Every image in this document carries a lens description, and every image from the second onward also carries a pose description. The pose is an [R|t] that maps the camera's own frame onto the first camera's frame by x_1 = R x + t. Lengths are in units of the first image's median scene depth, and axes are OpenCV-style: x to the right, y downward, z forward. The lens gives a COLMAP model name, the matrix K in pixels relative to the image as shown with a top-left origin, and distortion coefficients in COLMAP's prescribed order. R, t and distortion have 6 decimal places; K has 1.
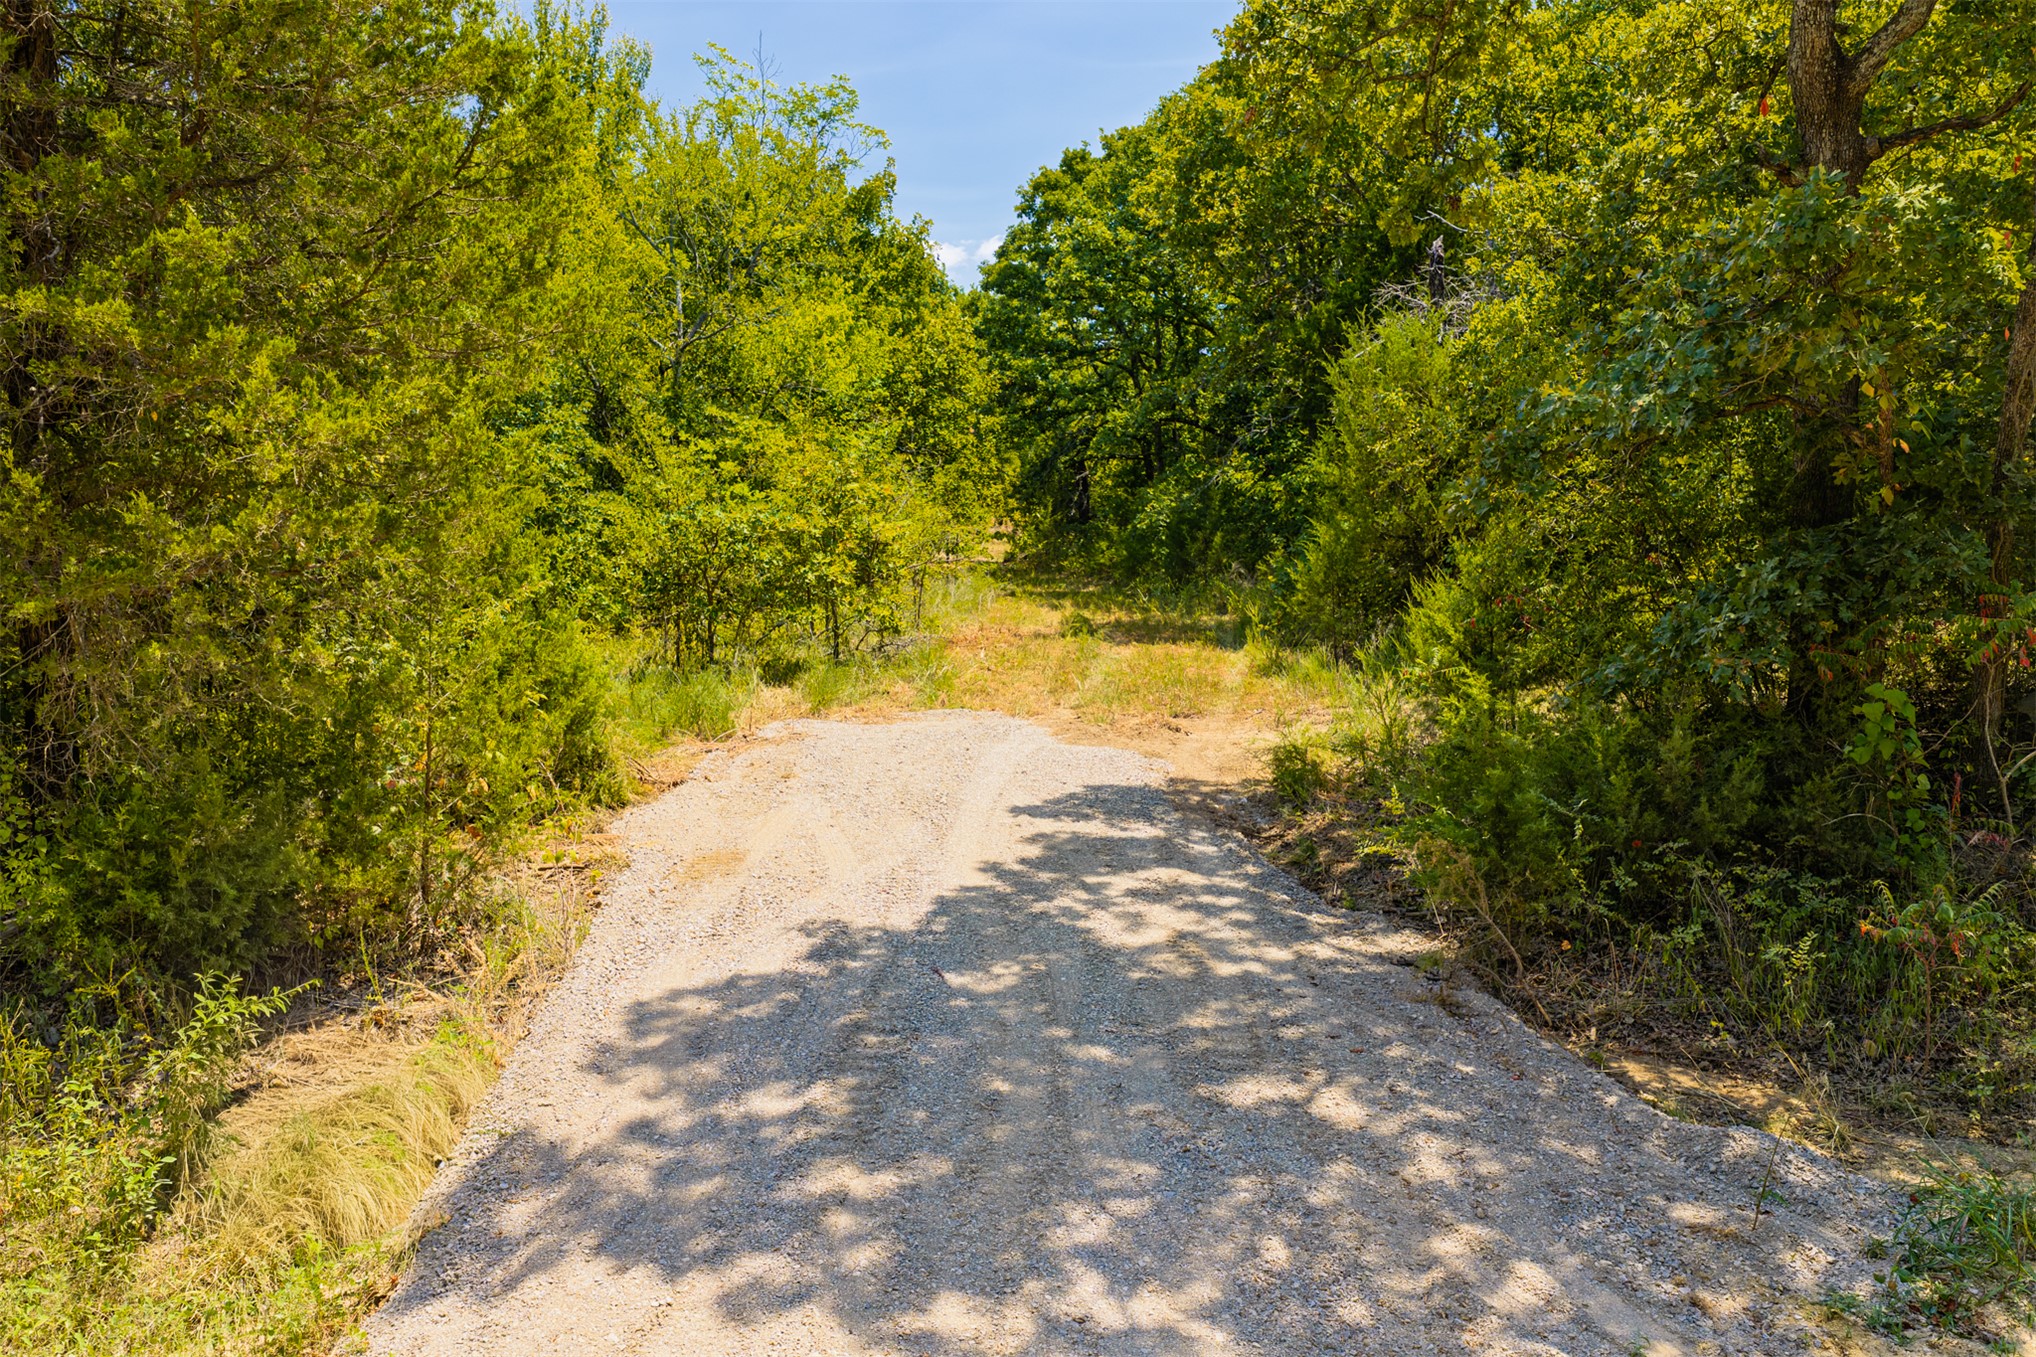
lens RADIAL K [[1672.2, 0, 1010.6], [0, 1672.2, 674.3], [0, 0, 1]] dist [0.016767, -0.024085]
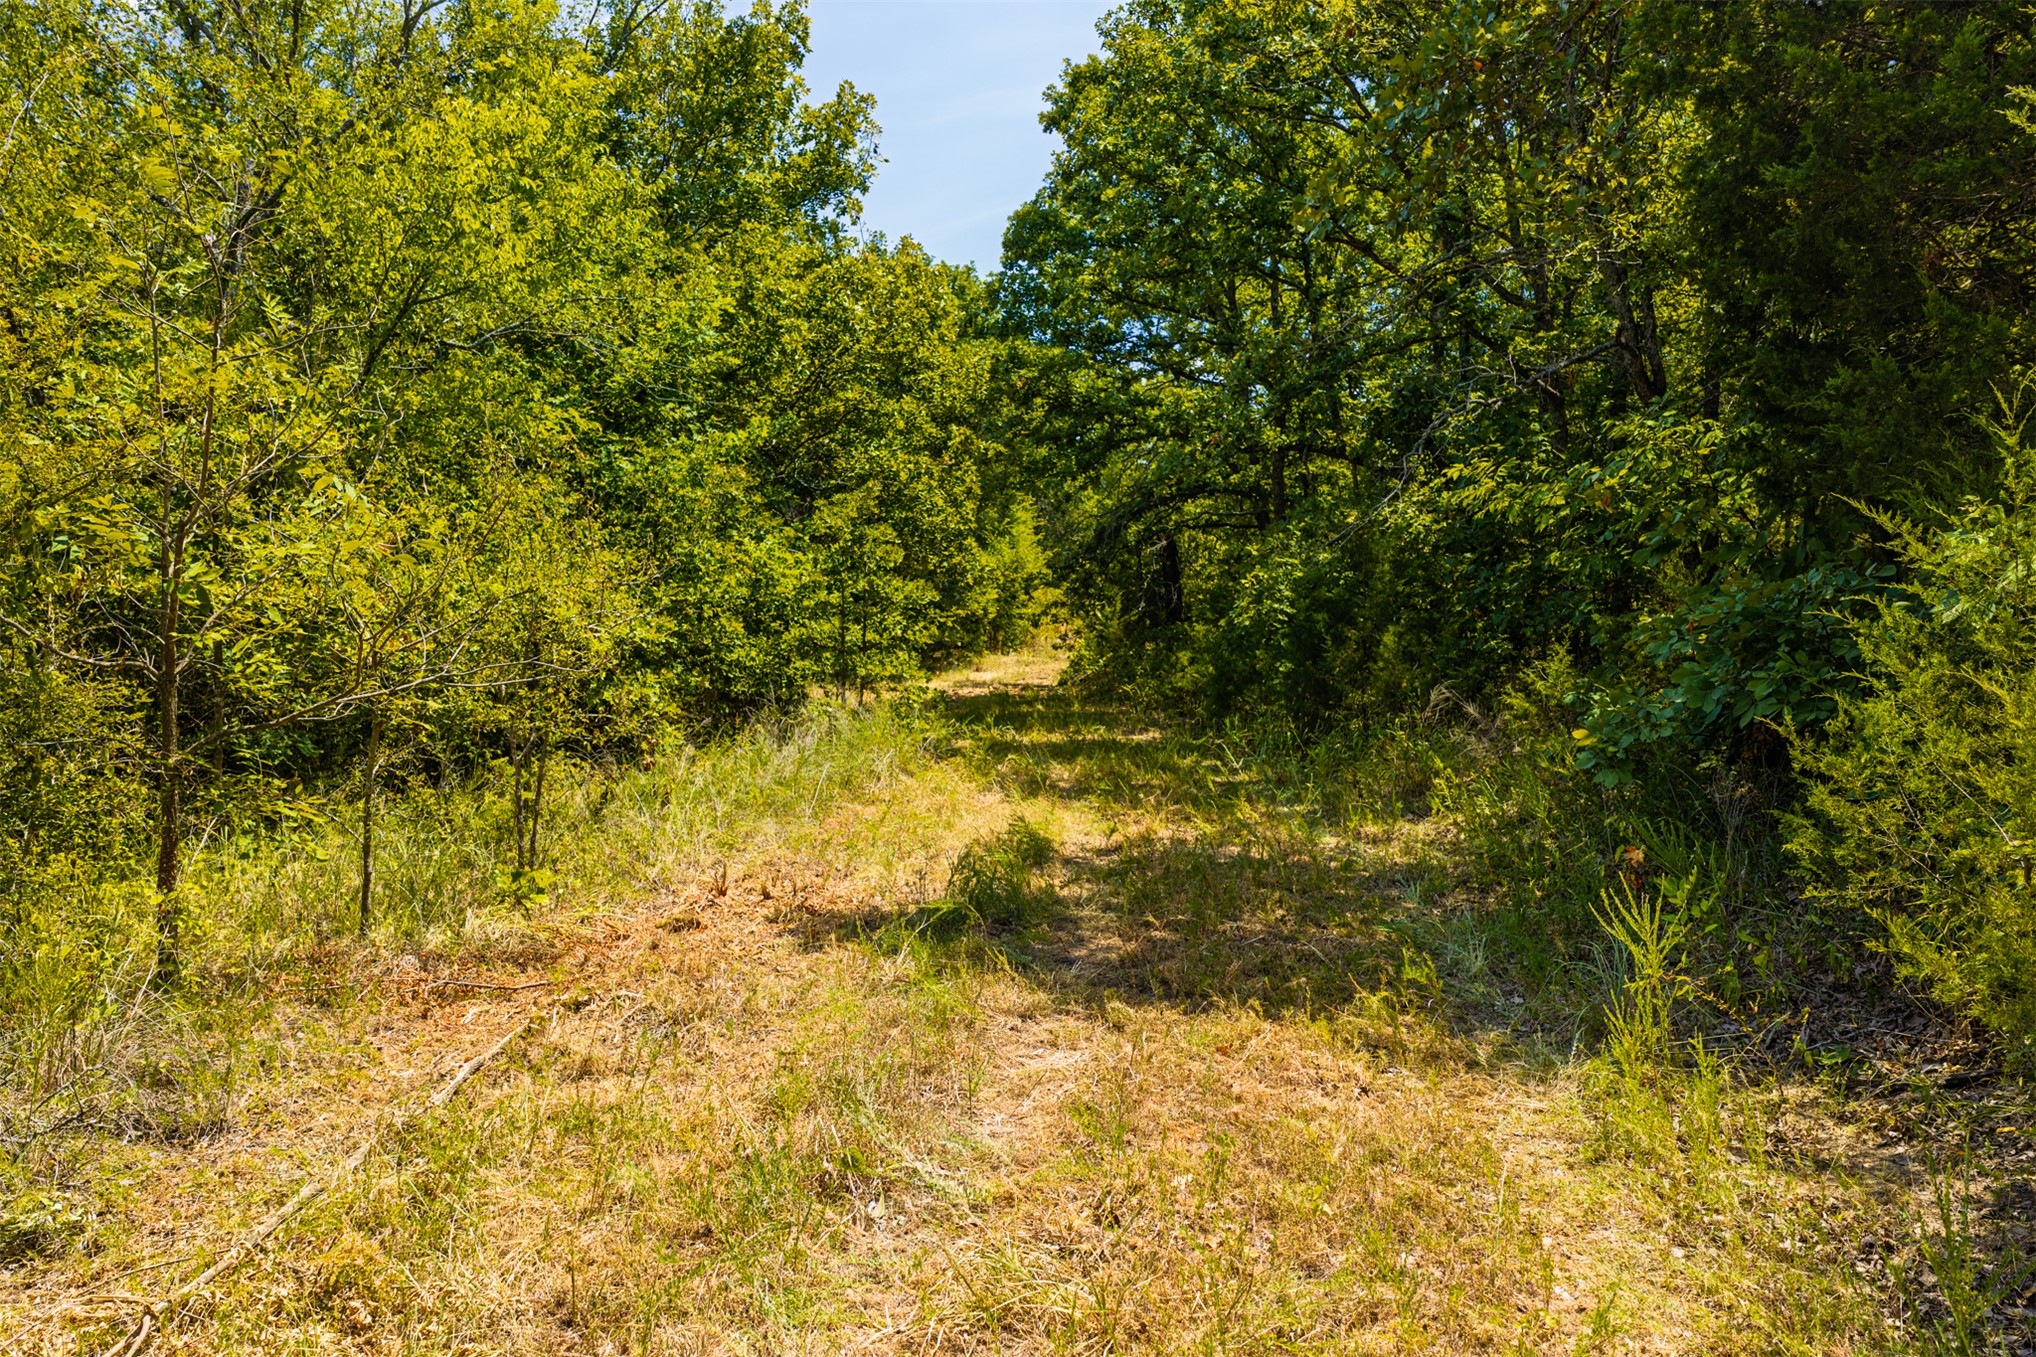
lens RADIAL K [[1672.2, 0, 1010.6], [0, 1672.2, 674.3], [0, 0, 1]] dist [0.016767, -0.024085]
pose [[0.996590, -0.002454, -0.082478, 0.046139], [-0.003627, 0.997288, -0.073504, -0.029480], [0.082435, 0.073552, 0.993879, 0.434537]]
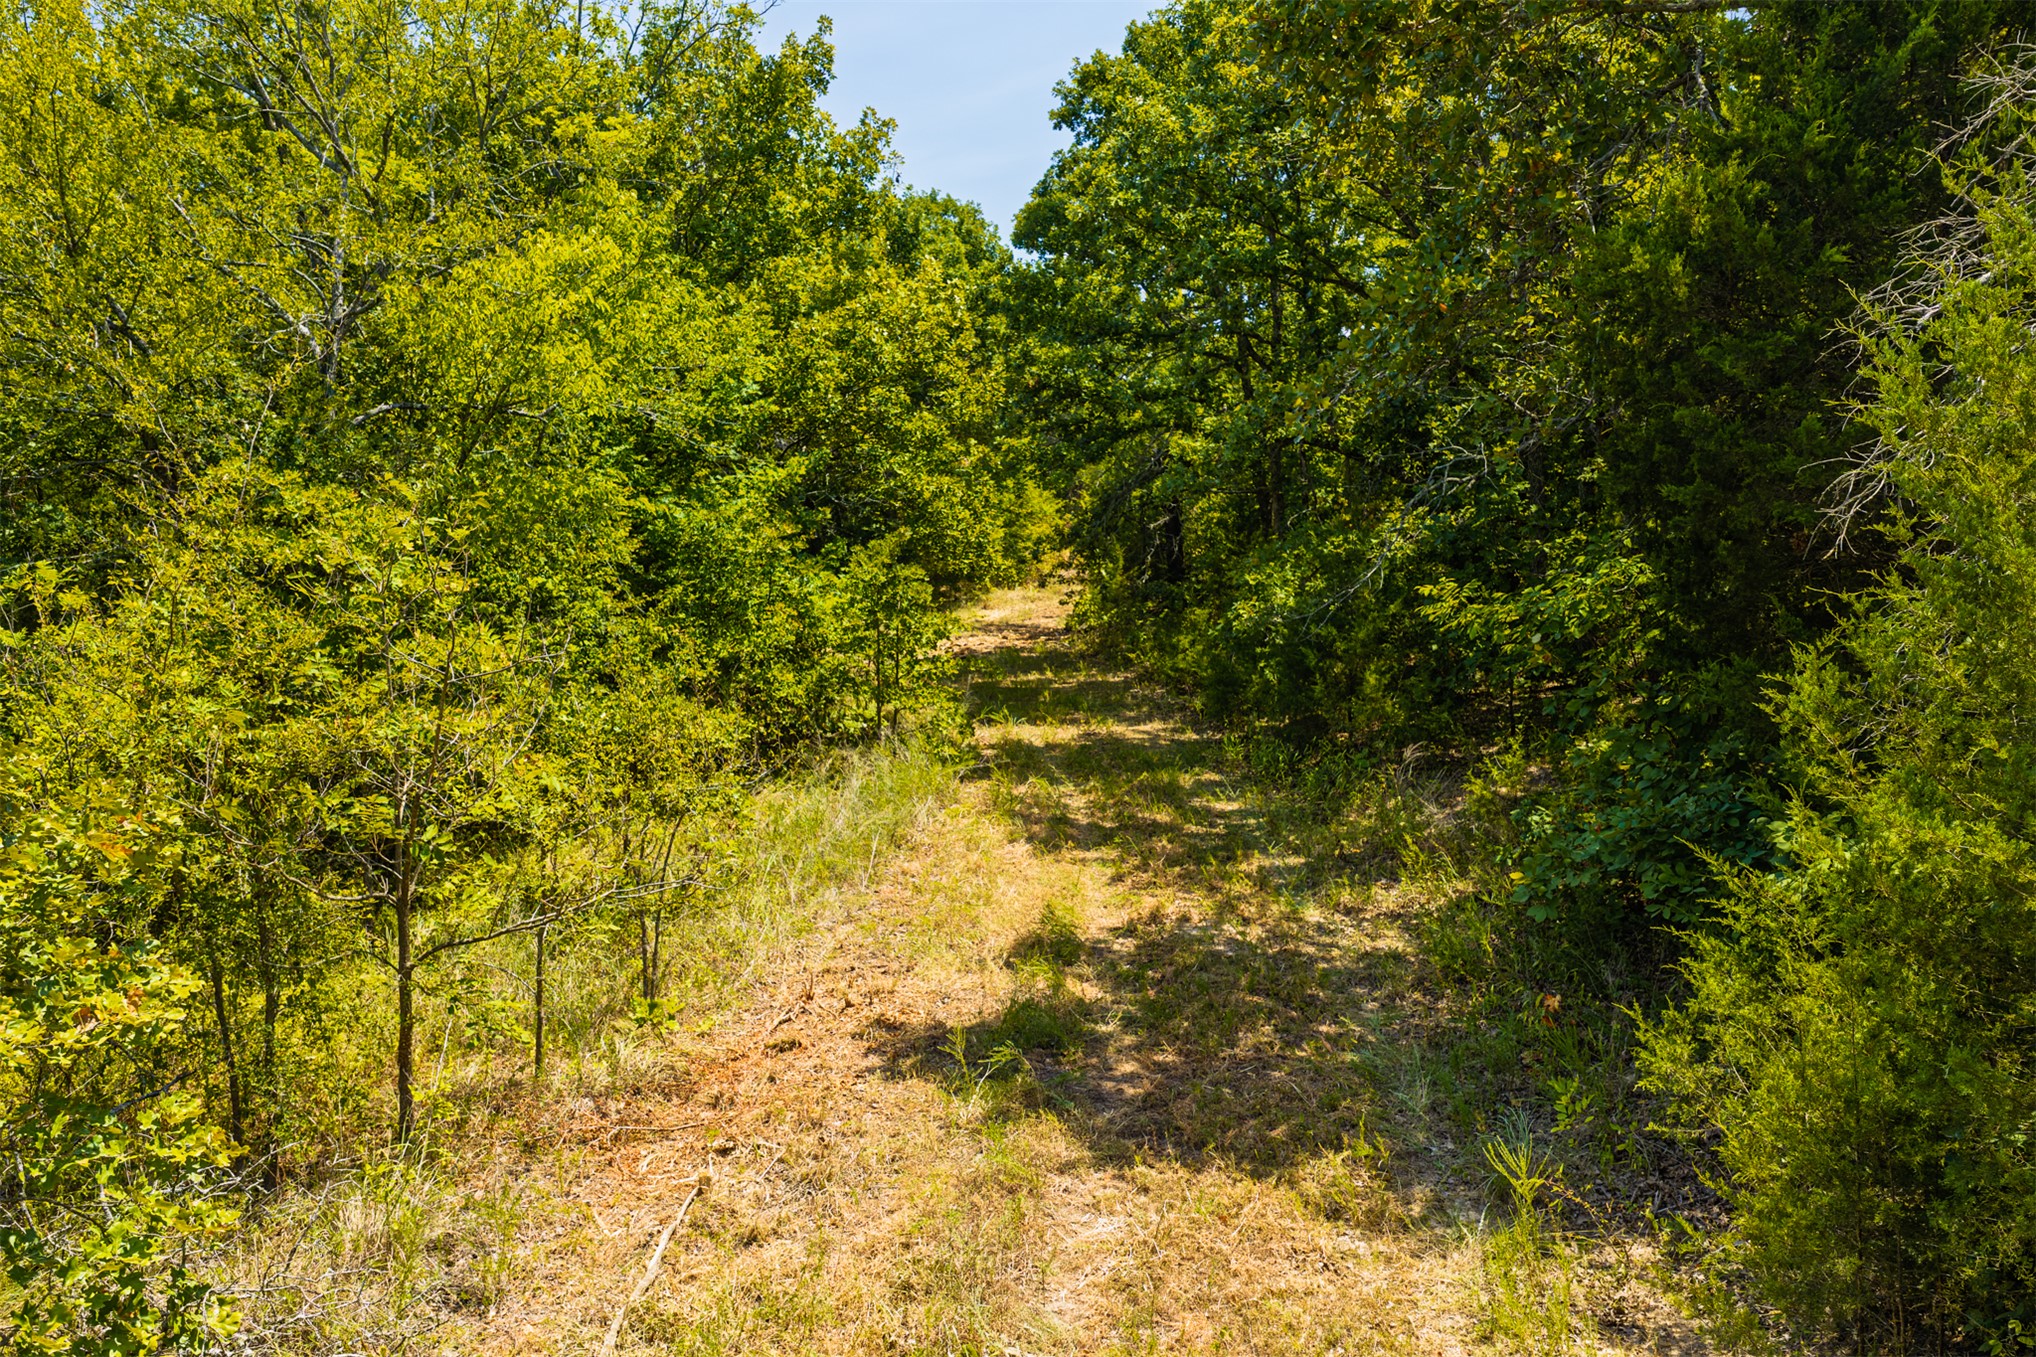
lens RADIAL K [[1672.2, 0, 1010.6], [0, 1672.2, 674.3], [0, 0, 1]] dist [0.016767, -0.024085]
pose [[0.996762, 0.002390, -0.080373, 0.043384], [-0.002134, 0.999992, 0.003272, -0.070461], [0.080381, -0.003090, 0.996759, 0.387122]]
